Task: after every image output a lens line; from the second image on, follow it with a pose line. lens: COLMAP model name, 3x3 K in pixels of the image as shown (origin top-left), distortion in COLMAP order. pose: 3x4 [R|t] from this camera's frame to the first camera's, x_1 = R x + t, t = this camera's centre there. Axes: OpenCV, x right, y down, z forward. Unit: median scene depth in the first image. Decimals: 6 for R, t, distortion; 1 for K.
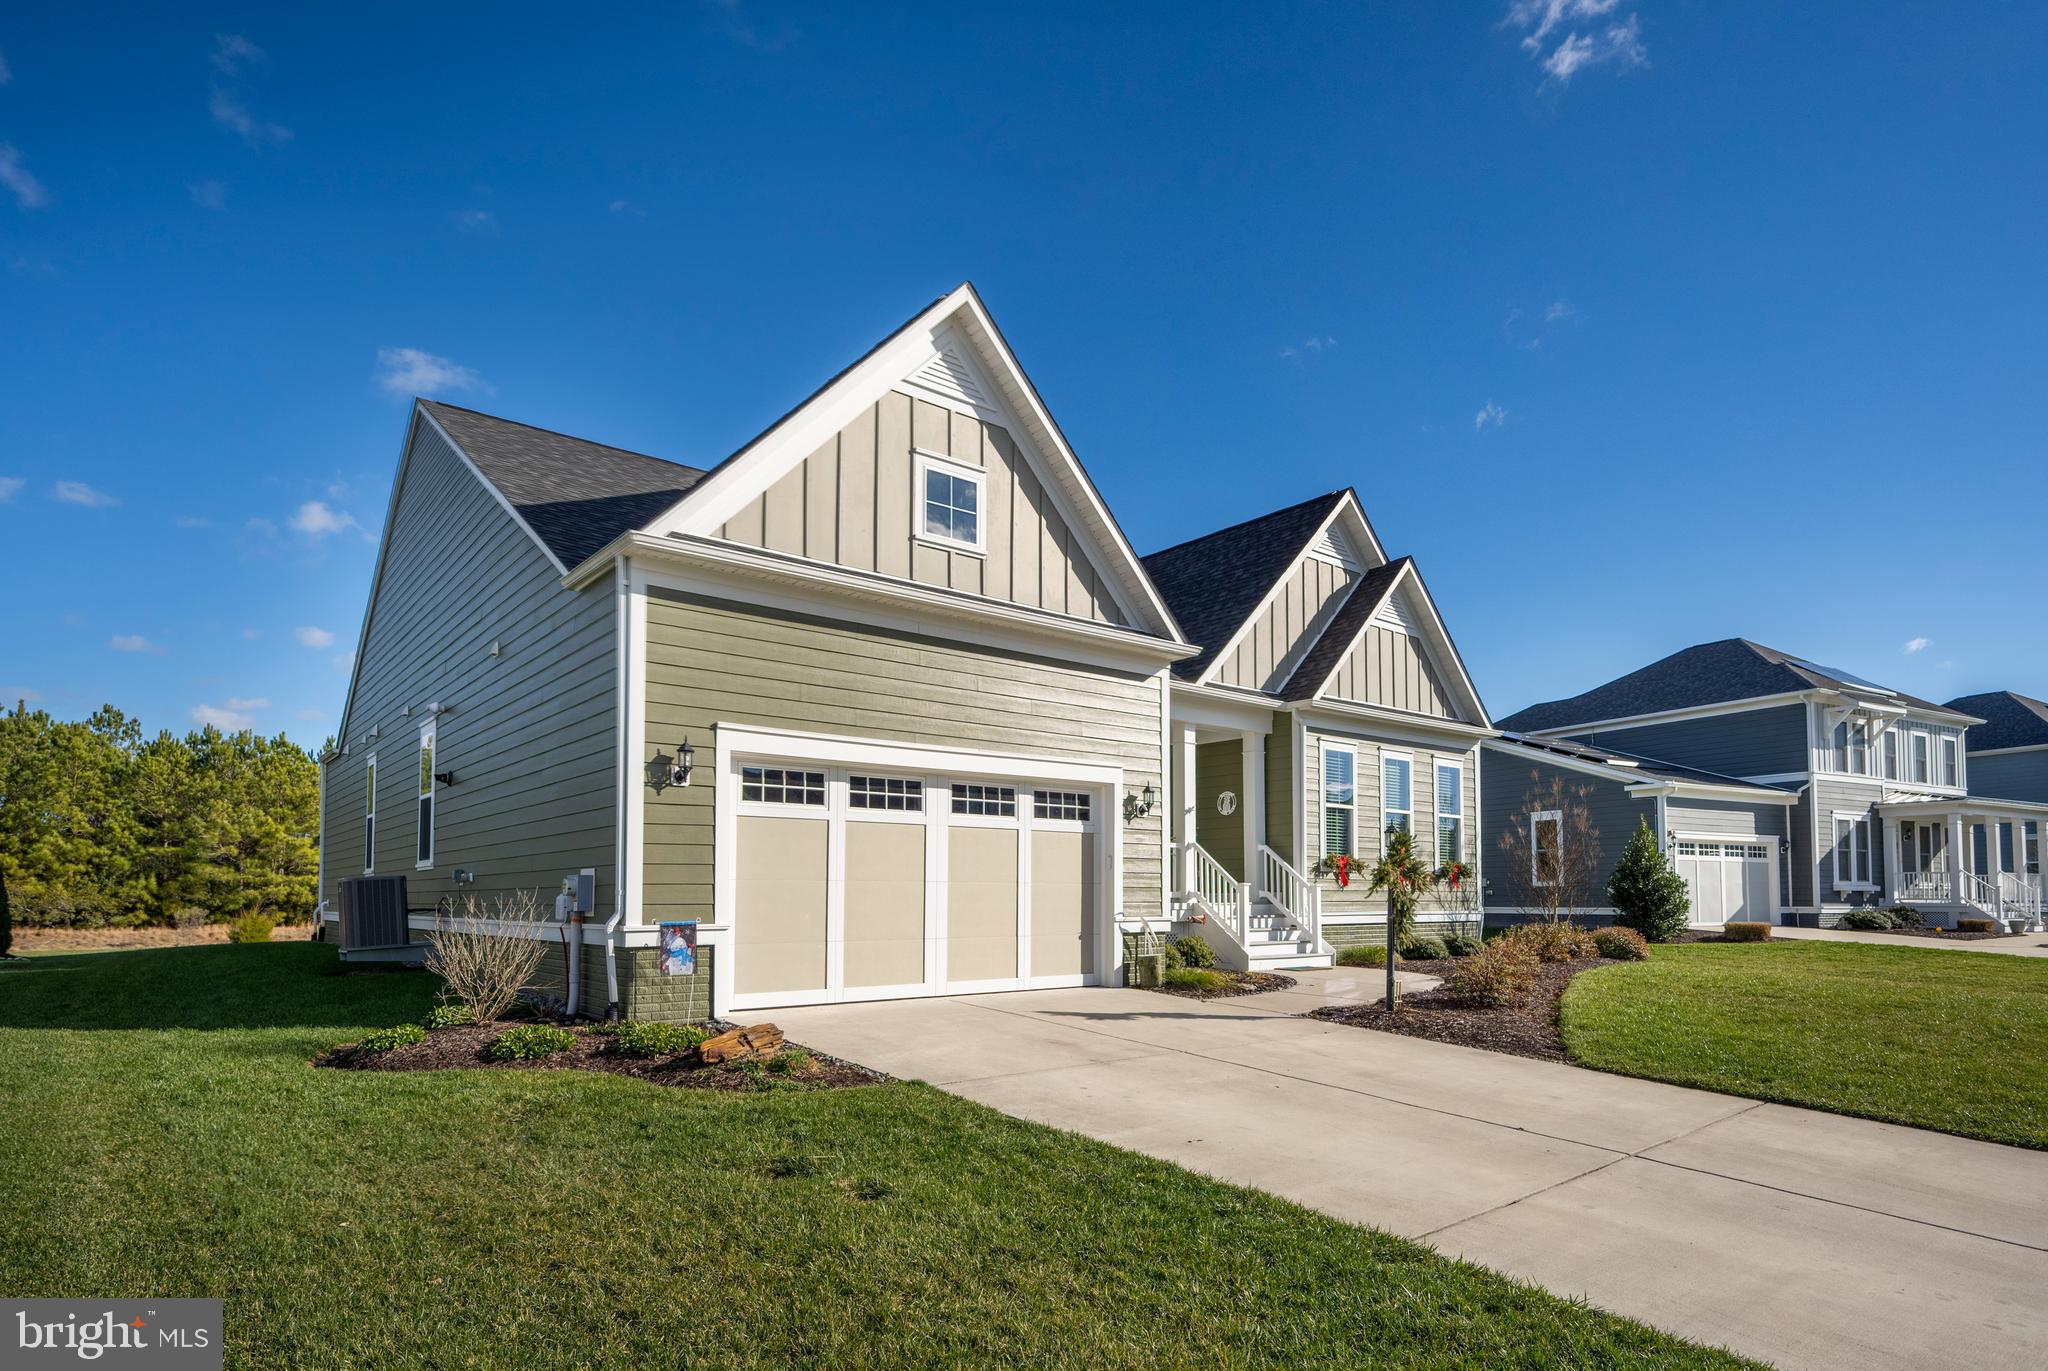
lens RADIAL K [[1073.6, 0, 1043.8], [0, 1073.6, 850.2], [0, 0, 1]] dist [-0.000677, -0.001964]
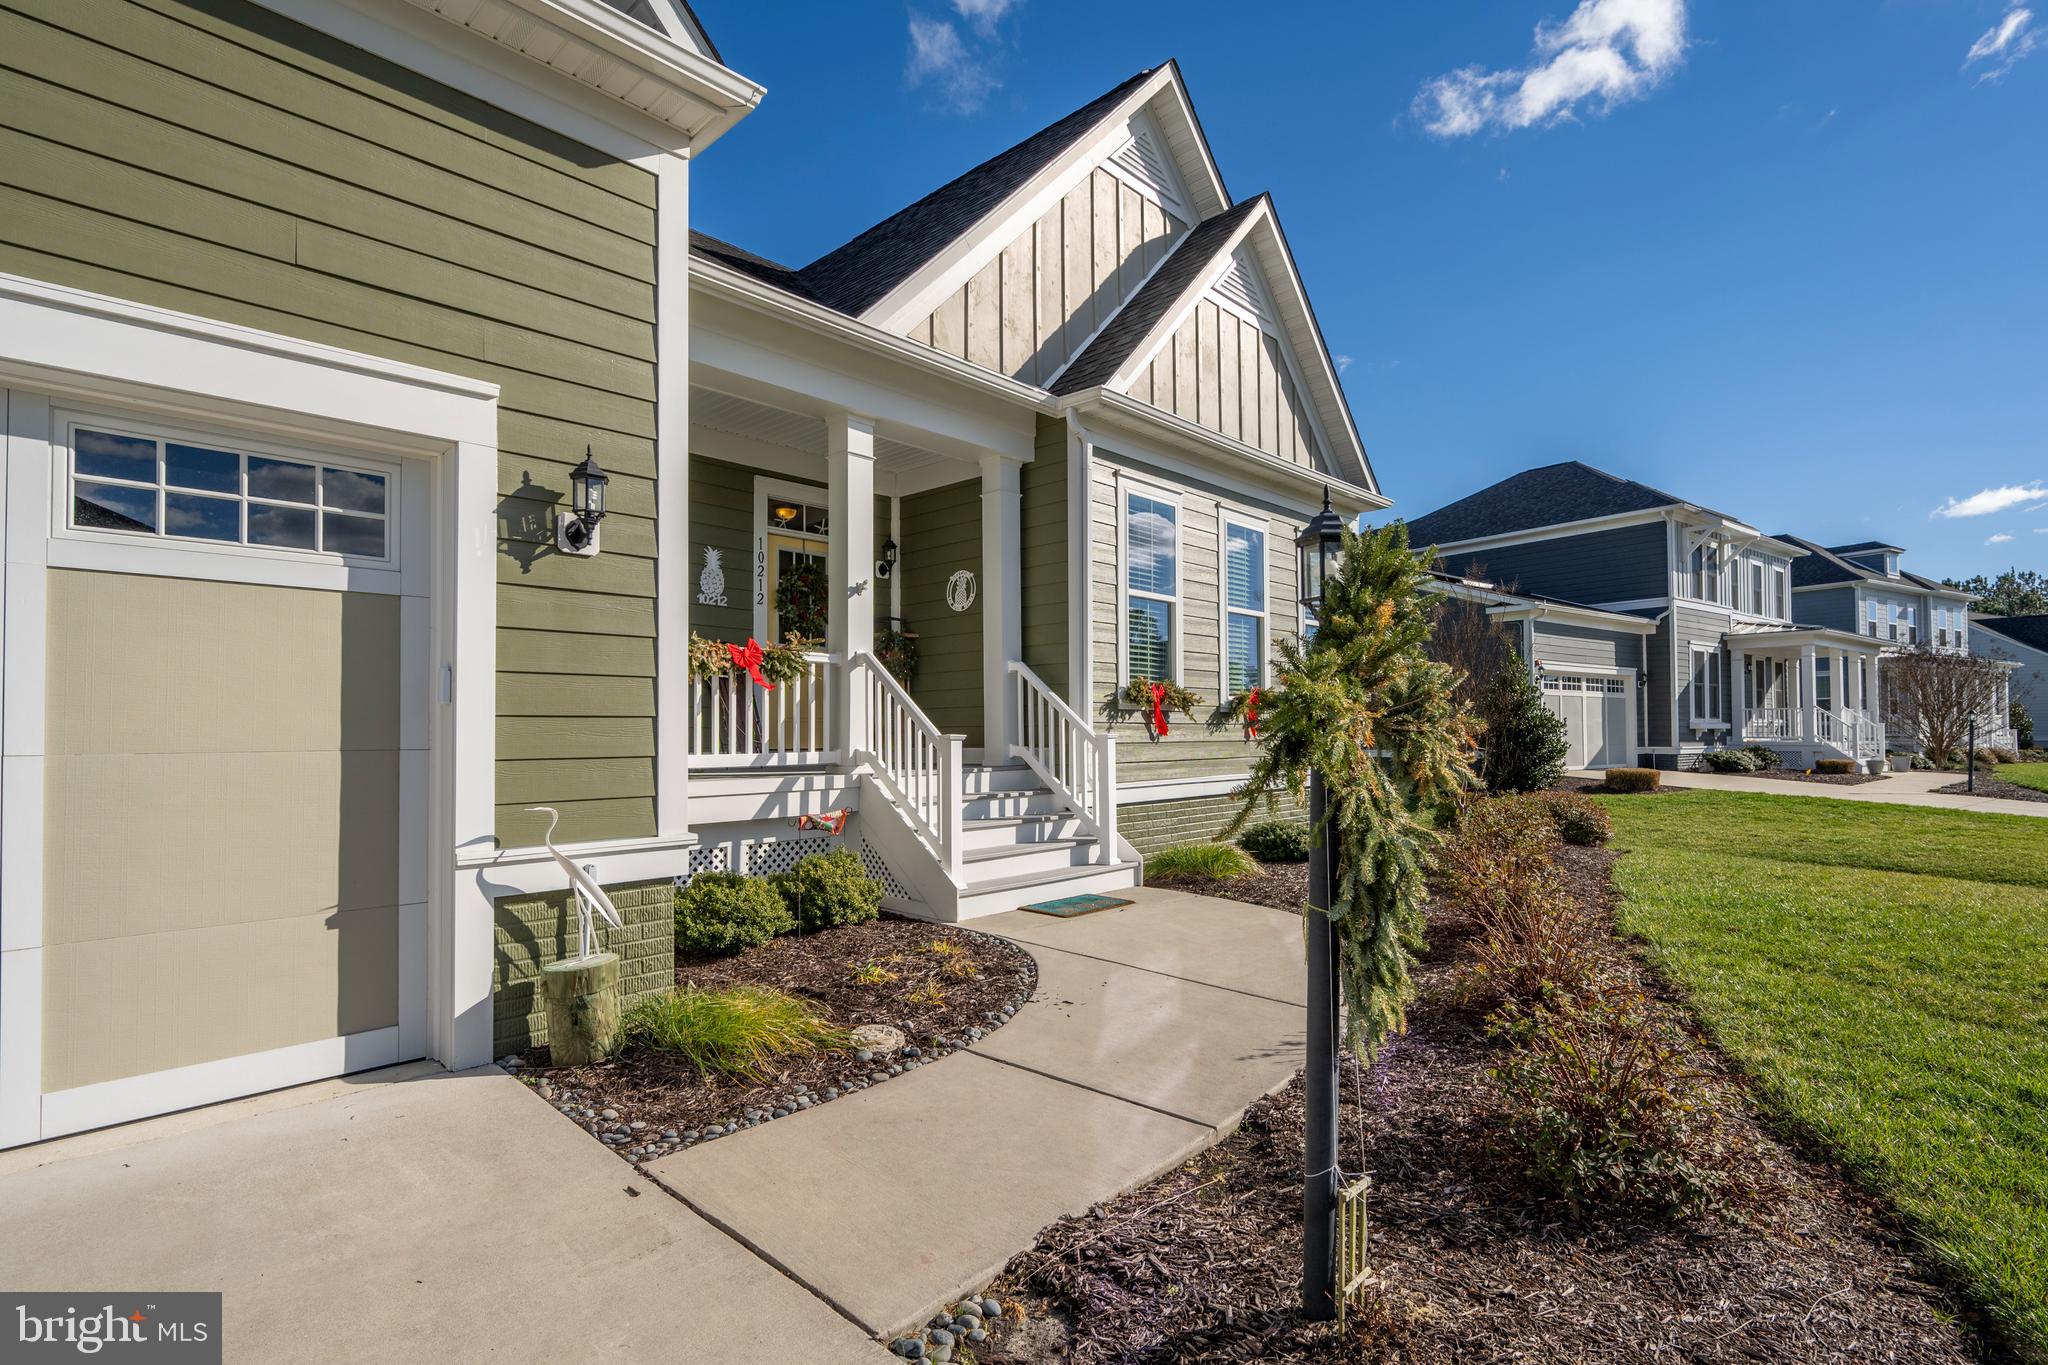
lens RADIAL K [[968.5, 0, 1039.4], [0, 968.5, 708.5], [0, 0, 1]] dist [0.003575, -0.000375]
pose [[0.990394, -0.003776, 0.138222, 0.156548], [0.001376, 0.999847, 0.017455, 0.010835], [-0.138266, -0.017097, 0.990248, 0.538092]]
